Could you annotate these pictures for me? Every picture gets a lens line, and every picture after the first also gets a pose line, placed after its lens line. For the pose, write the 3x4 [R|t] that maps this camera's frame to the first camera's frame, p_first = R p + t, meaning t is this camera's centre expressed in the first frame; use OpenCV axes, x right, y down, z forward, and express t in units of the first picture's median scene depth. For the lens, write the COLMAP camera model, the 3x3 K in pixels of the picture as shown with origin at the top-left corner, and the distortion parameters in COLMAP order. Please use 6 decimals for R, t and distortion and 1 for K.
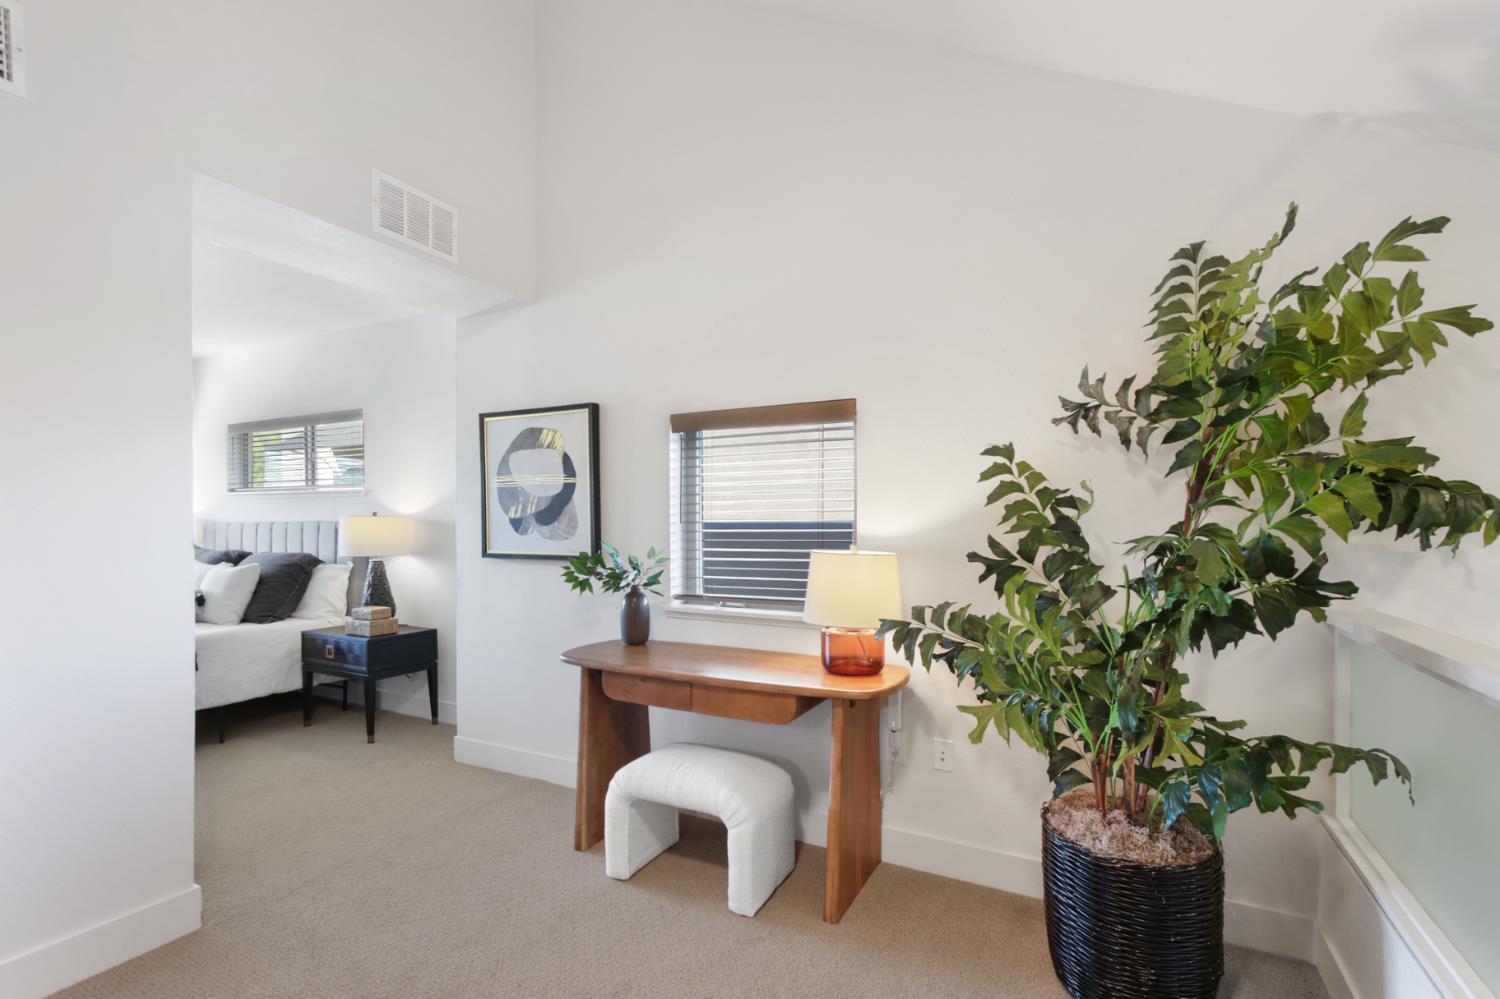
lens RADIAL K [[716.1, 0, 735.6], [0, 716.1, 497.5], [0, 0, 1]] dist [0.001867, 0.001955]
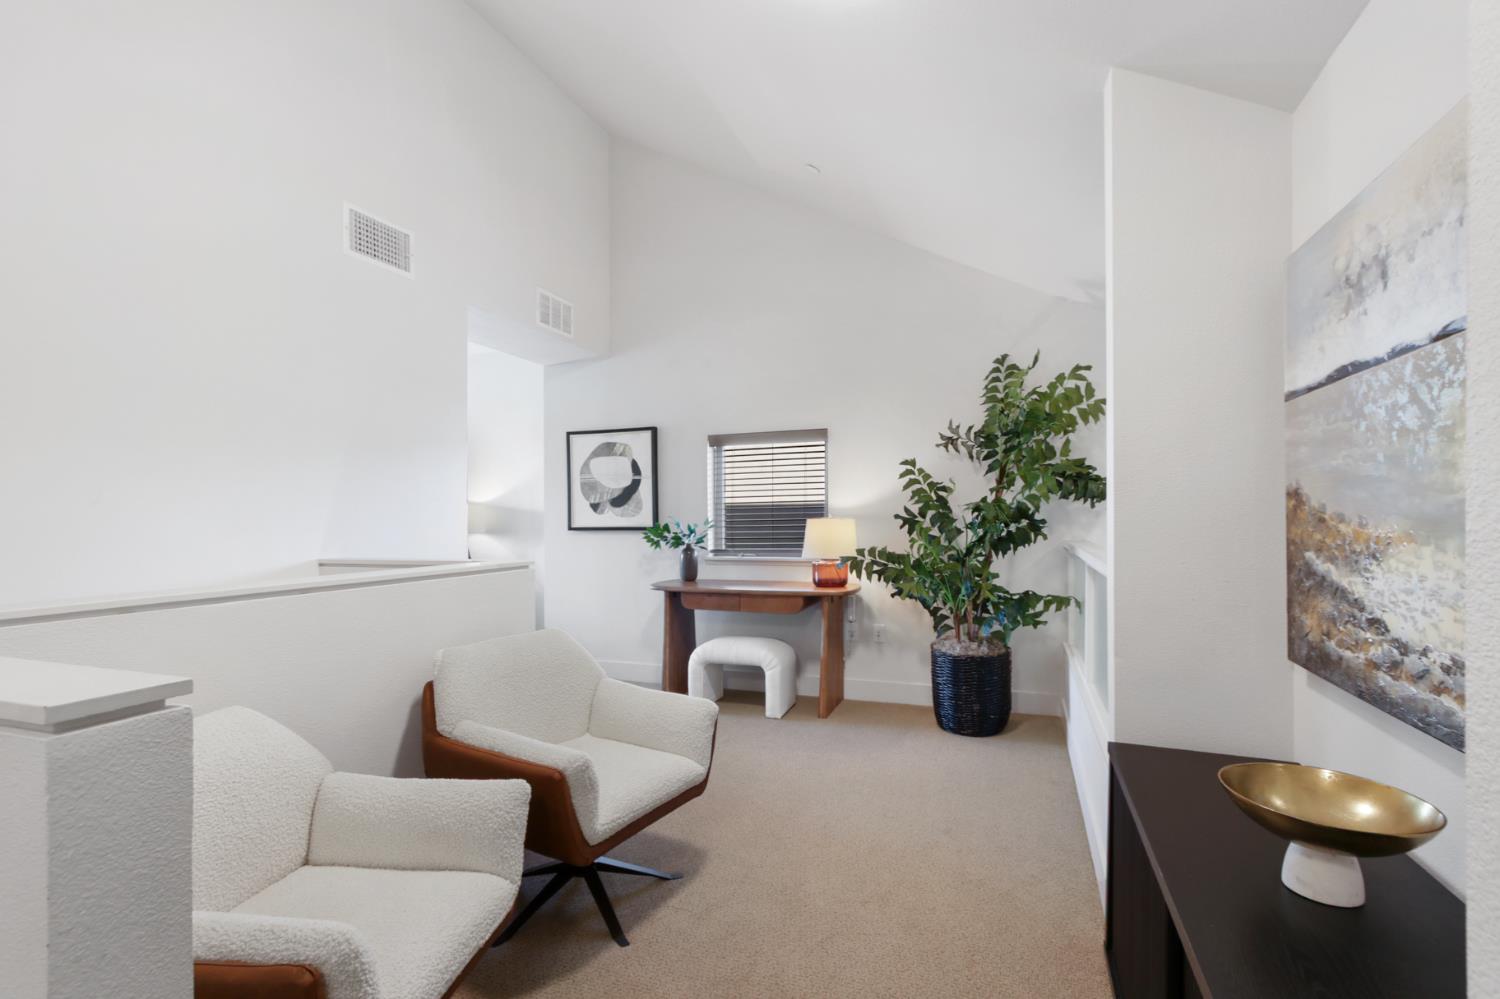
lens RADIAL K [[716.1, 0, 758.9], [0, 716.1, 494.7], [0, 0, 1]] dist [0.001867, 0.001955]
pose [[0.987837, -0.010958, 0.155104, -0.316961], [0.009241, 0.999888, 0.011789, -0.004351], [-0.155216, -0.010212, 0.987828, -0.808717]]
